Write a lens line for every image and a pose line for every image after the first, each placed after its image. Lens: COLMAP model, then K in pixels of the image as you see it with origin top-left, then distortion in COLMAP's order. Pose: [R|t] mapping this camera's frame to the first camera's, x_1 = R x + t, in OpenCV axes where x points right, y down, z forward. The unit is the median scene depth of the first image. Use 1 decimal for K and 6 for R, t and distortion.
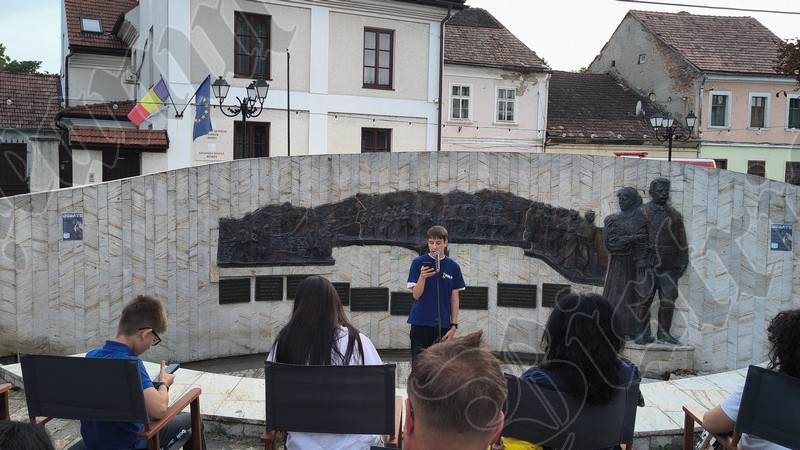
lens RADIAL K [[691.9, 0, 379.3], [0, 691.9, 211.8], [0, 0, 1]] dist [0.041318, -0.010407]
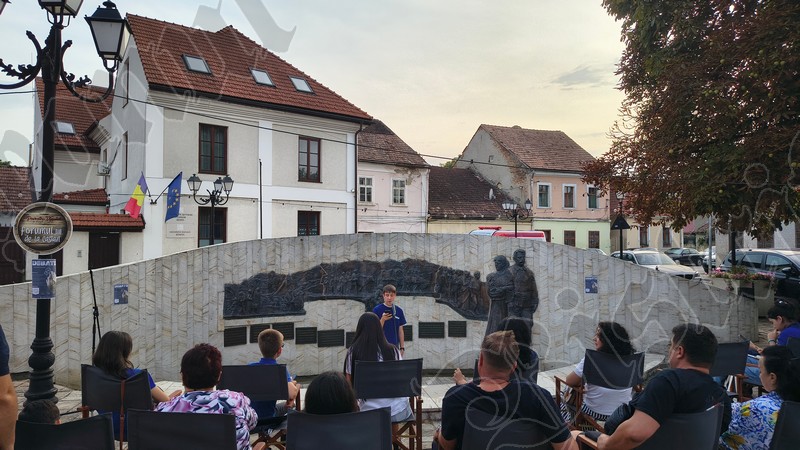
lens RADIAL K [[550.5, 0, 402.7], [0, 550.5, 227.4], [0, 0, 1]] dist [0.042826, -0.048147]
pose [[0.979473, -0.011108, 0.201268, -0.095452], [0.027063, 0.996687, -0.076695, -0.008590], [-0.199749, 0.080568, 0.976529, -0.151236]]
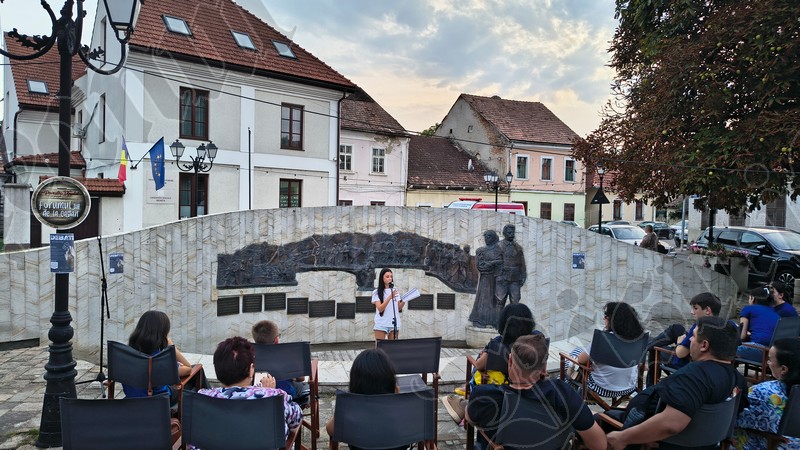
lens RADIAL K [[550.8, 0, 395.7], [0, 550.8, 224.2], [0, 0, 1]] dist [0.042024, -0.055132]
pose [[0.971802, -0.003814, 0.235766, -0.135067], [0.009486, 0.999692, -0.022927, -0.020713], [-0.235606, 0.024517, 0.971539, -0.151867]]
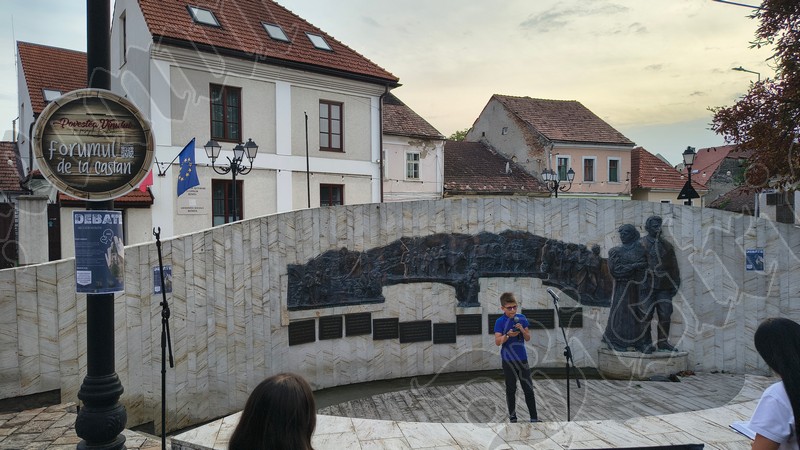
lens RADIAL K [[550.3, 0, 393.4], [0, 550.3, 232.5], [0, 0, 1]] dist [0.042618, -0.051018]
pose [[0.977783, -0.032588, 0.207070, -0.228918], [0.040253, 0.998648, -0.032907, -0.005224], [-0.205718, 0.040511, 0.977773, 0.128567]]
